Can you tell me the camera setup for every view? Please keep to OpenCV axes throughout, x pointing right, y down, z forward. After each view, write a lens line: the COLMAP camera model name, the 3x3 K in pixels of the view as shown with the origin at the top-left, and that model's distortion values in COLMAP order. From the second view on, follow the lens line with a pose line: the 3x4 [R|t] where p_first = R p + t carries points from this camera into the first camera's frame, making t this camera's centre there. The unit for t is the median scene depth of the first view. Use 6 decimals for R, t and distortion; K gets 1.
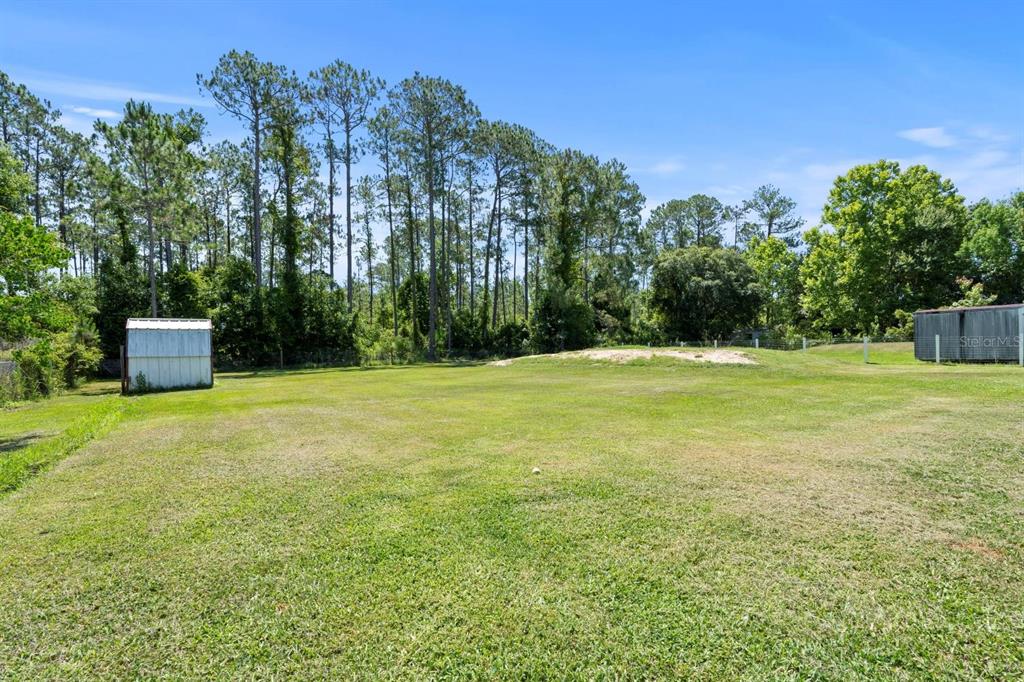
lens RADIAL K [[485.8, 0, 506.0], [0, 485.8, 348.3], [0, 0, 1]] dist [0.002861, -0.000083]
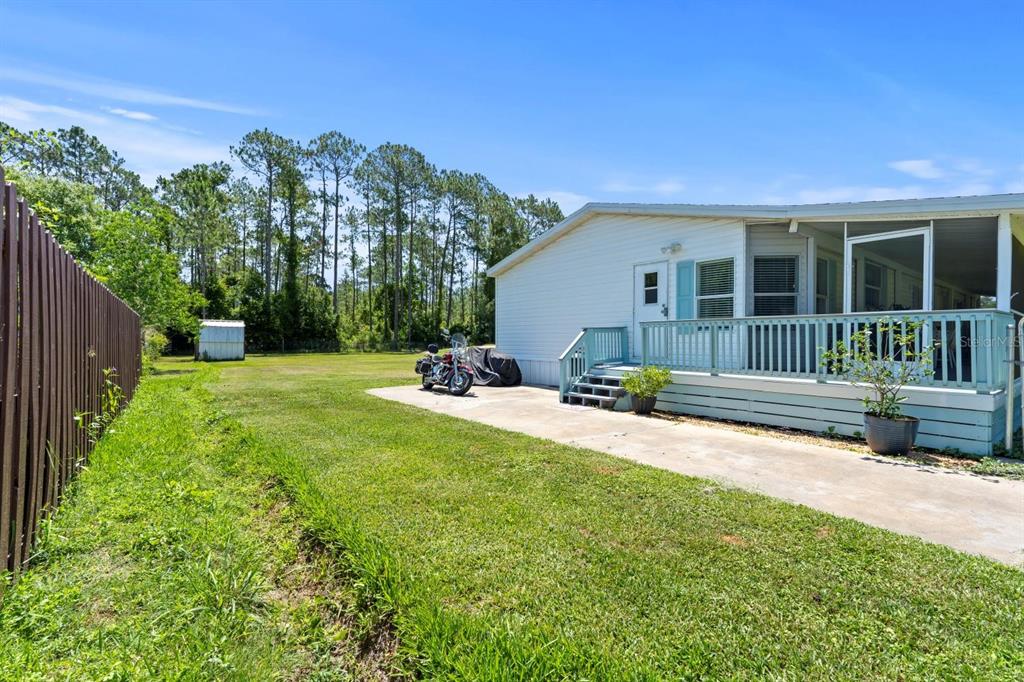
lens RADIAL K [[485.8, 0, 518.3], [0, 485.8, 337.4], [0, 0, 1]] dist [0.002861, -0.000083]
pose [[0.999273, 0.028987, 0.024745, 0.162695], [-0.028703, 0.999519, -0.011762, -0.004558], [-0.025074, 0.011043, 0.999625, -0.375808]]
